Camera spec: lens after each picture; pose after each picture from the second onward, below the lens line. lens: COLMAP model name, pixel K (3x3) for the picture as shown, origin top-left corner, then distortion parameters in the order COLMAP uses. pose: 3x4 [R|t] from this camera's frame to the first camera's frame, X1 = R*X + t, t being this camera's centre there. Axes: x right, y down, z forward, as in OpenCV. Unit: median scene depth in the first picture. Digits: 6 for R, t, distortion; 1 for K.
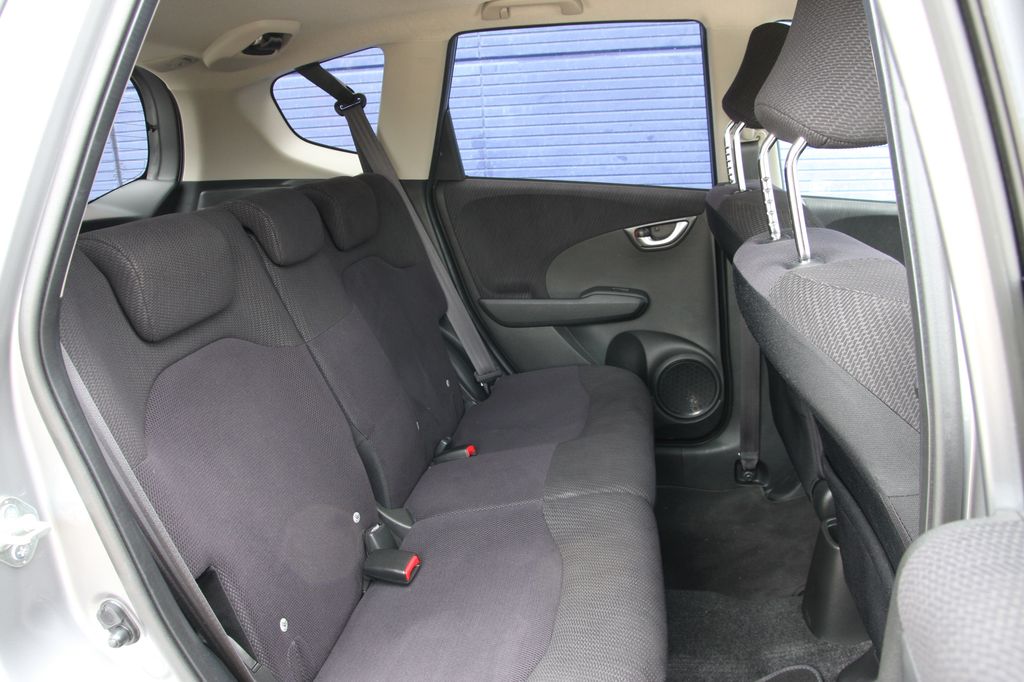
lens RADIAL K [[779.0, 0, 505.4], [0, 779.0, 346.3], [0, 0, 1]] dist [-0.145338, 0.119586]
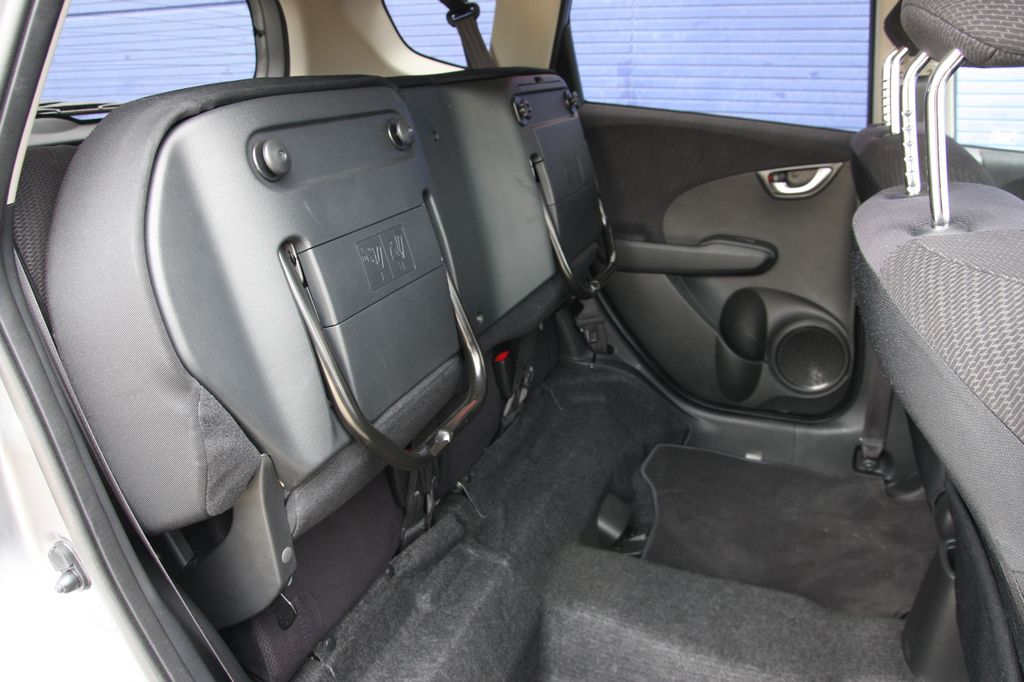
lens RADIAL K [[772.7, 0, 504.2], [0, 772.7, 347.6], [0, 0, 1]] dist [-0.146385, 0.113078]
pose [[0.977274, 0.105842, -0.183666, 0.054844], [-0.088927, 0.991202, 0.098030, -0.012648], [0.192426, -0.079470, 0.978088, 0.092687]]
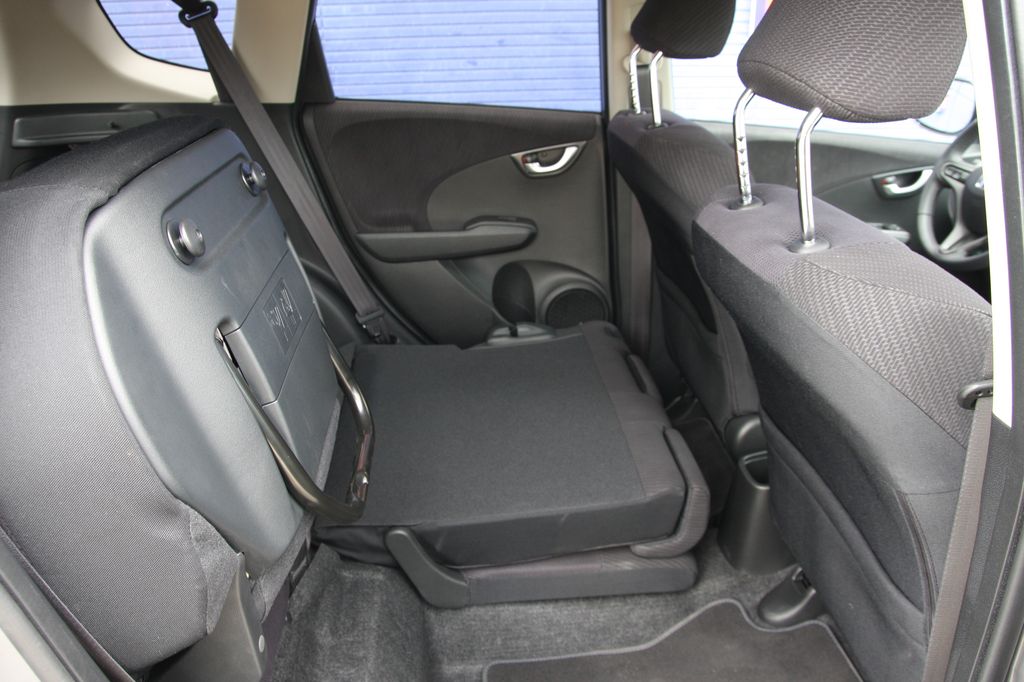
lens RADIAL K [[772.7, 0, 504.2], [0, 772.7, 347.6], [0, 0, 1]] dist [-0.146385, 0.113078]
pose [[0.973482, -0.064560, 0.219467, -0.076962], [0.033652, 0.989329, 0.141759, -0.054535], [-0.226277, -0.130615, 0.965266, 0.076950]]
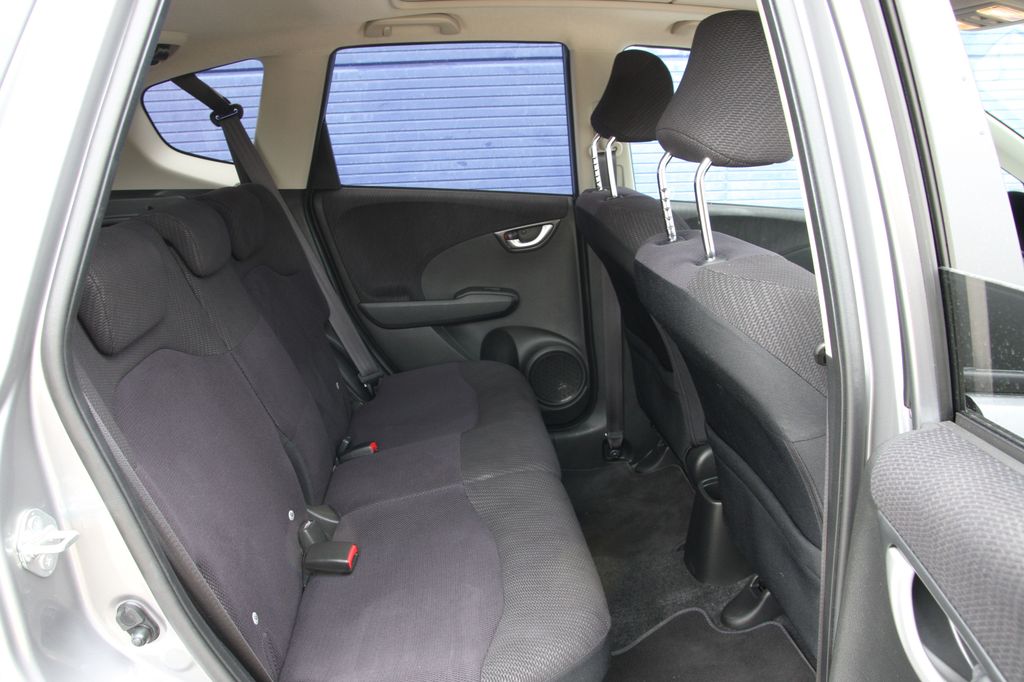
lens RADIAL K [[779.0, 0, 505.4], [0, 779.0, 346.3], [0, 0, 1]] dist [-0.145338, 0.119586]
pose [[0.971020, -0.050708, 0.233558, -0.095682], [0.051393, 0.998674, 0.003158, 0.003503], [-0.233409, 0.008937, 0.972338, -0.052641]]
